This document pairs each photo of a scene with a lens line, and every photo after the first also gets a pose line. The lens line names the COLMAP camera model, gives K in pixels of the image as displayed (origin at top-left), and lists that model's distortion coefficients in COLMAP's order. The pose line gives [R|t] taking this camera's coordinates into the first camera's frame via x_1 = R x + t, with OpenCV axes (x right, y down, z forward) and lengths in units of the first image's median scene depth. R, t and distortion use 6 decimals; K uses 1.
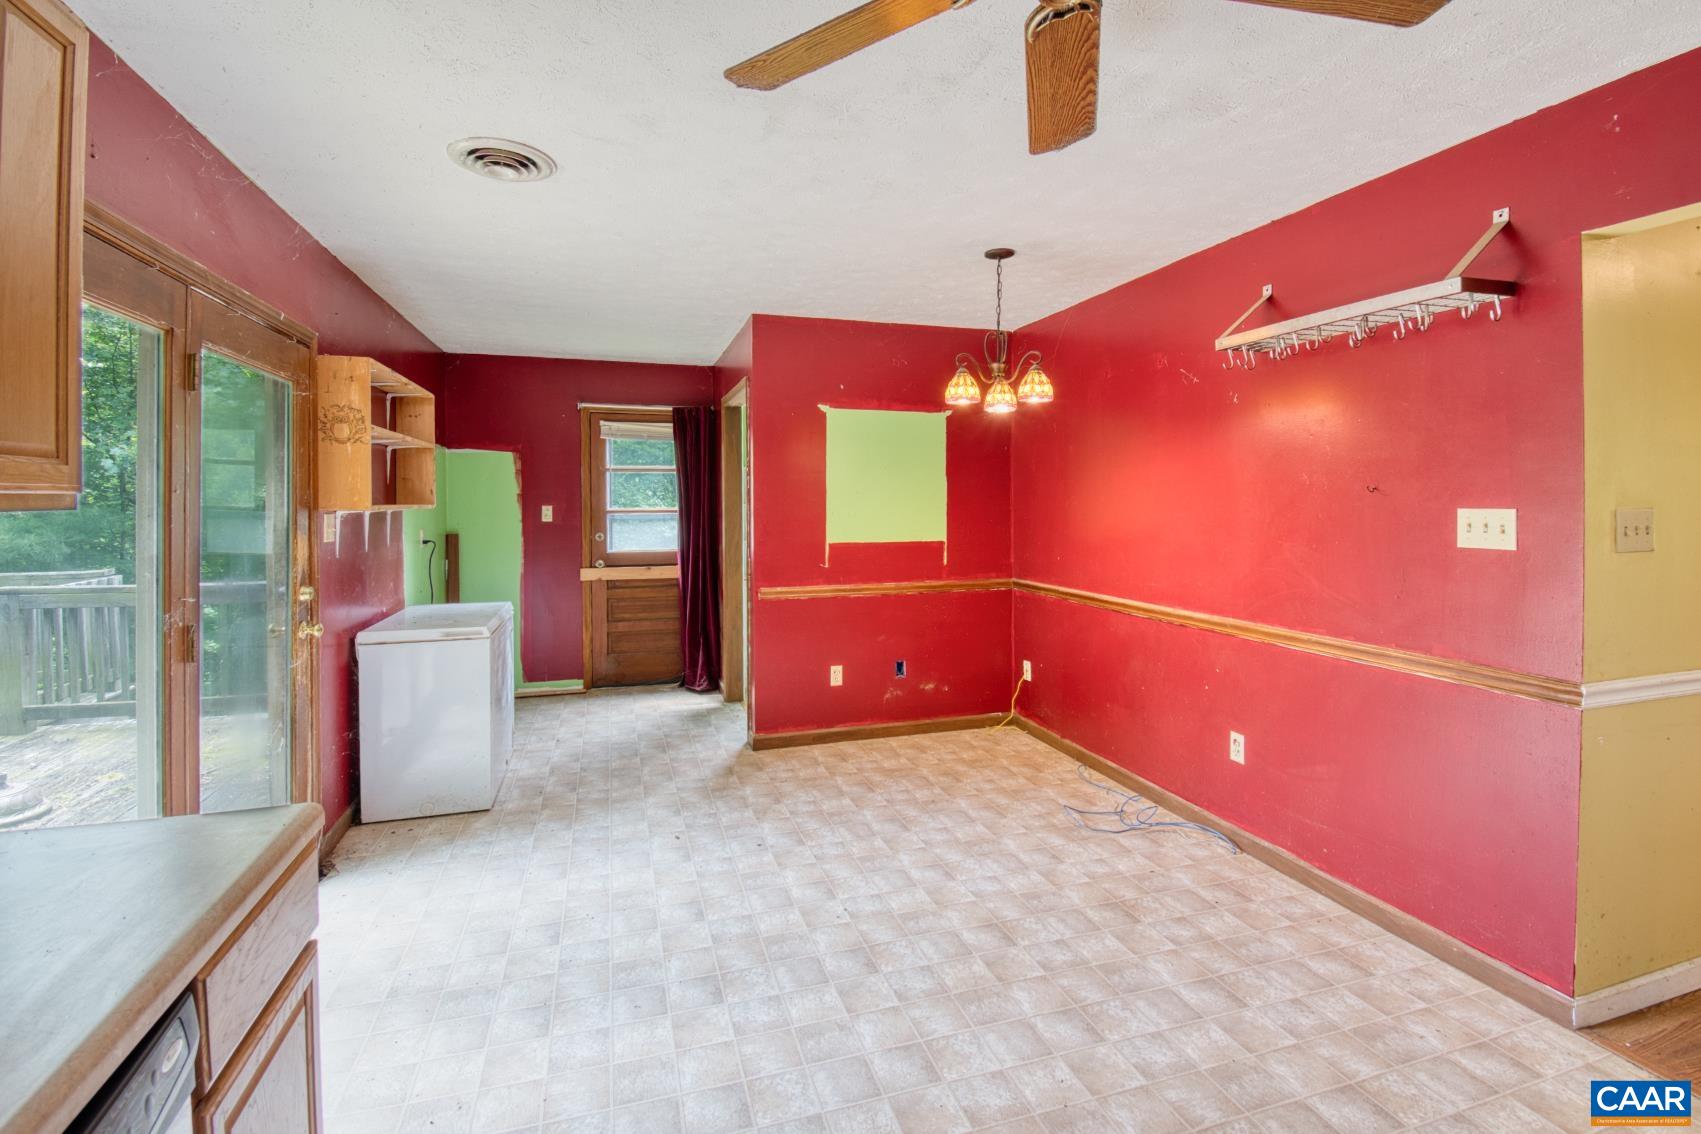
lens RADIAL K [[782.5, 0, 851.5], [0, 782.5, 503.3], [0, 0, 1]] dist [0.012712, -0.020941]
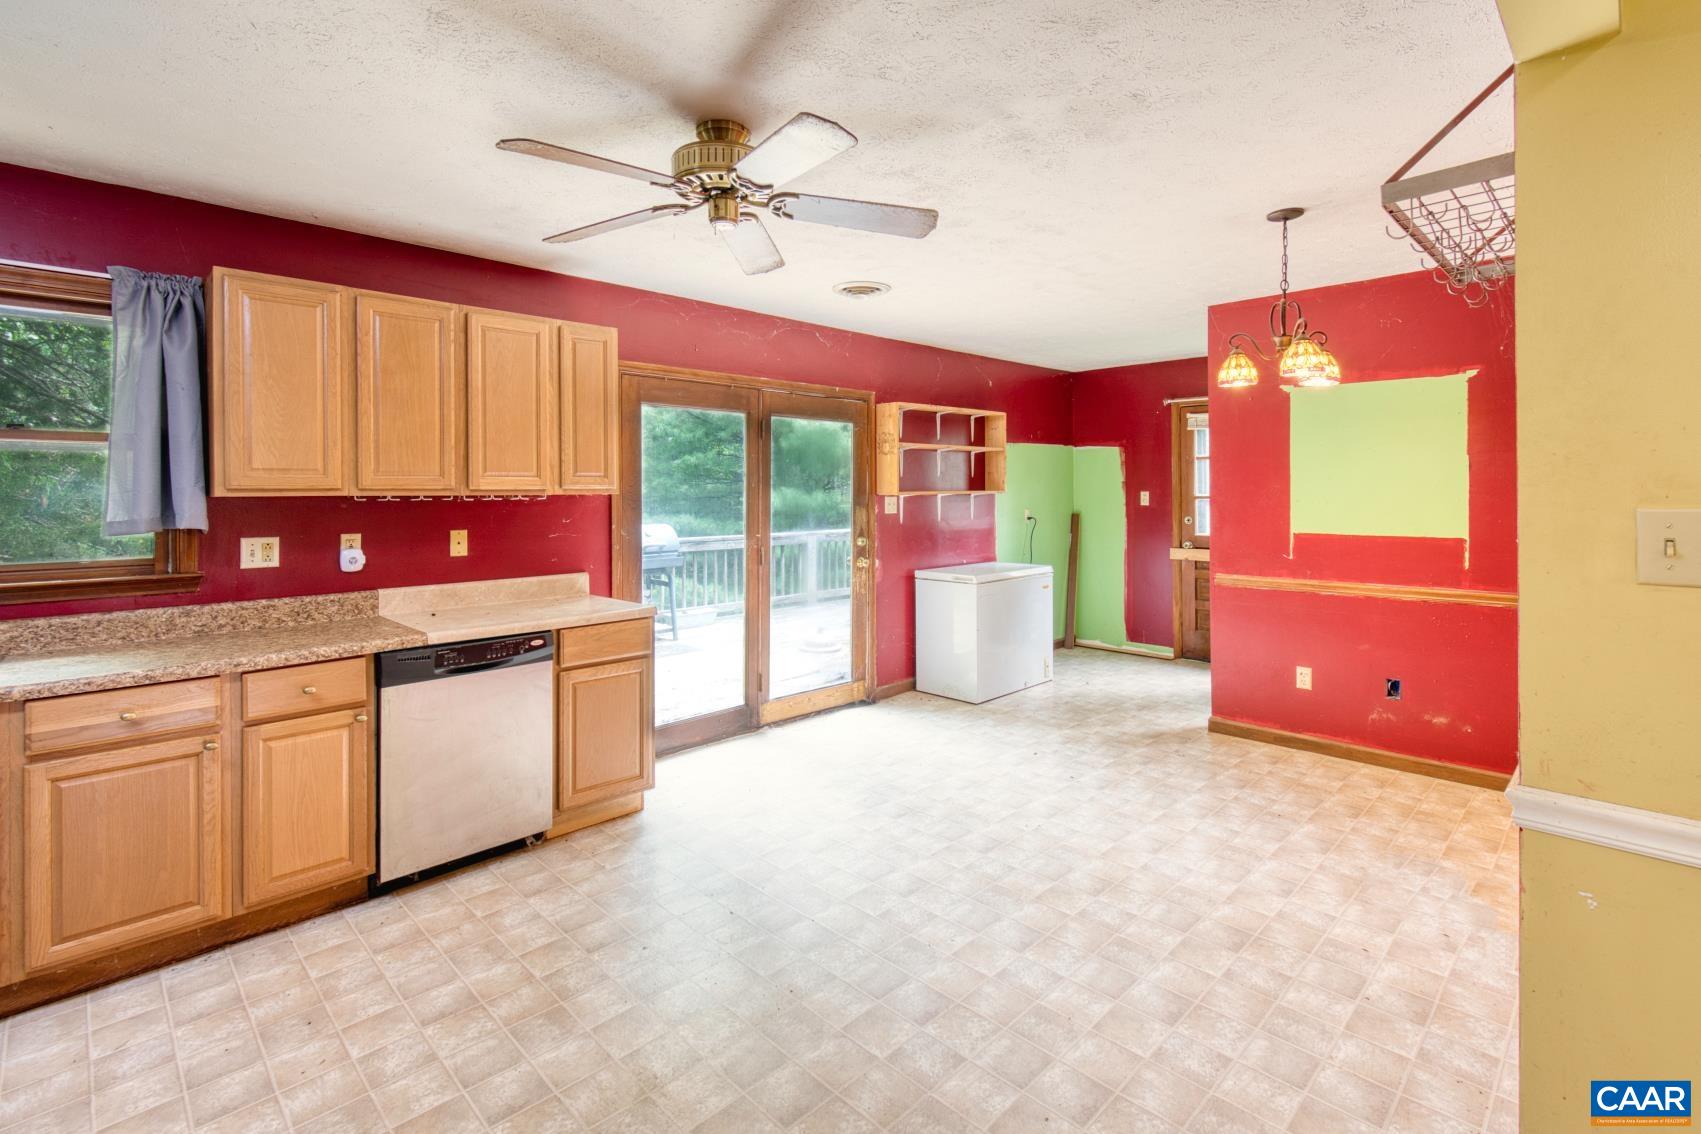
lens RADIAL K [[788.7, 0, 853.4], [0, 788.7, 488.2], [0, 0, 1]] dist [0.001006, -0.000469]
pose [[0.466826, -0.000979, -0.884349, 0.720403], [0.003035, 0.999995, 0.000495, -0.006050], [0.884344, -0.002915, 0.466827, 0.131883]]
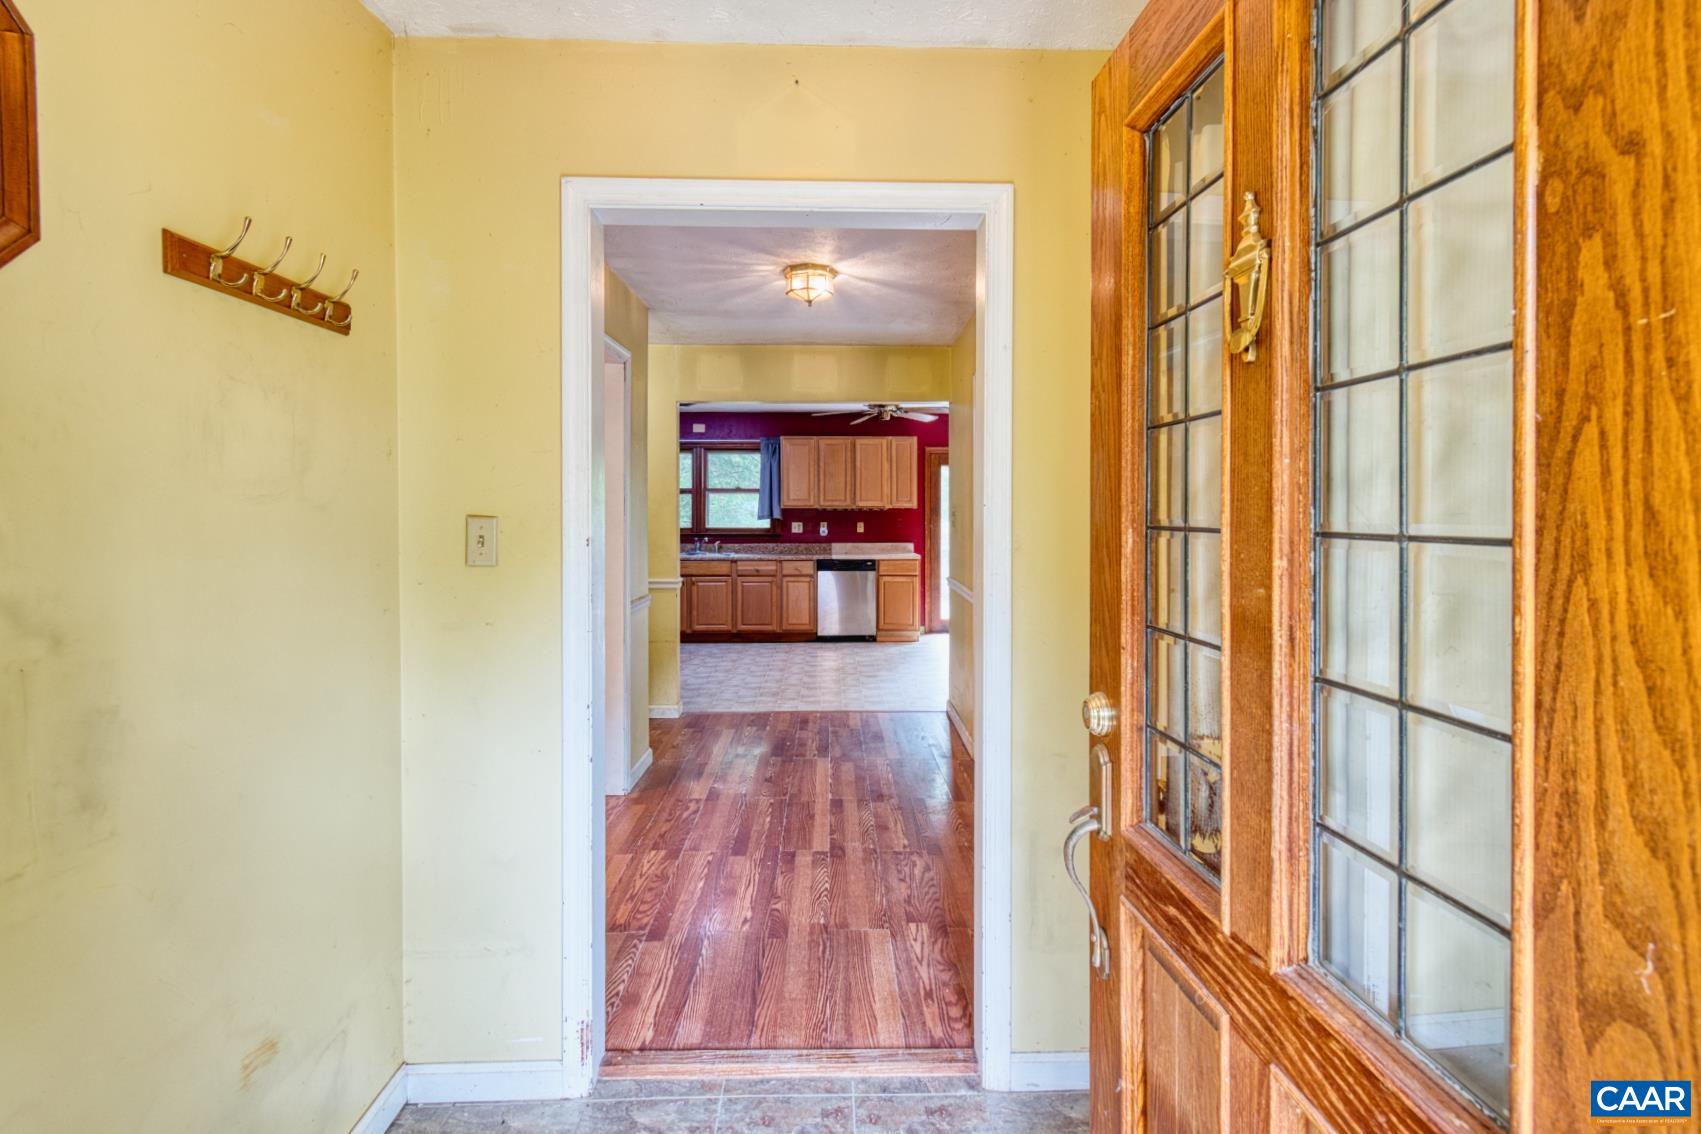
lens RADIAL K [[806.0, 0, 850.3], [0, 806.0, 514.5], [0, 0, 1]] dist [-0.000217, -0.000006]
pose [[-0.269334, 0.009274, -0.963002, 2.073727], [0.001730, 0.999957, 0.009146, -0.002397], [0.963045, 0.000798, -0.269339, 0.807589]]
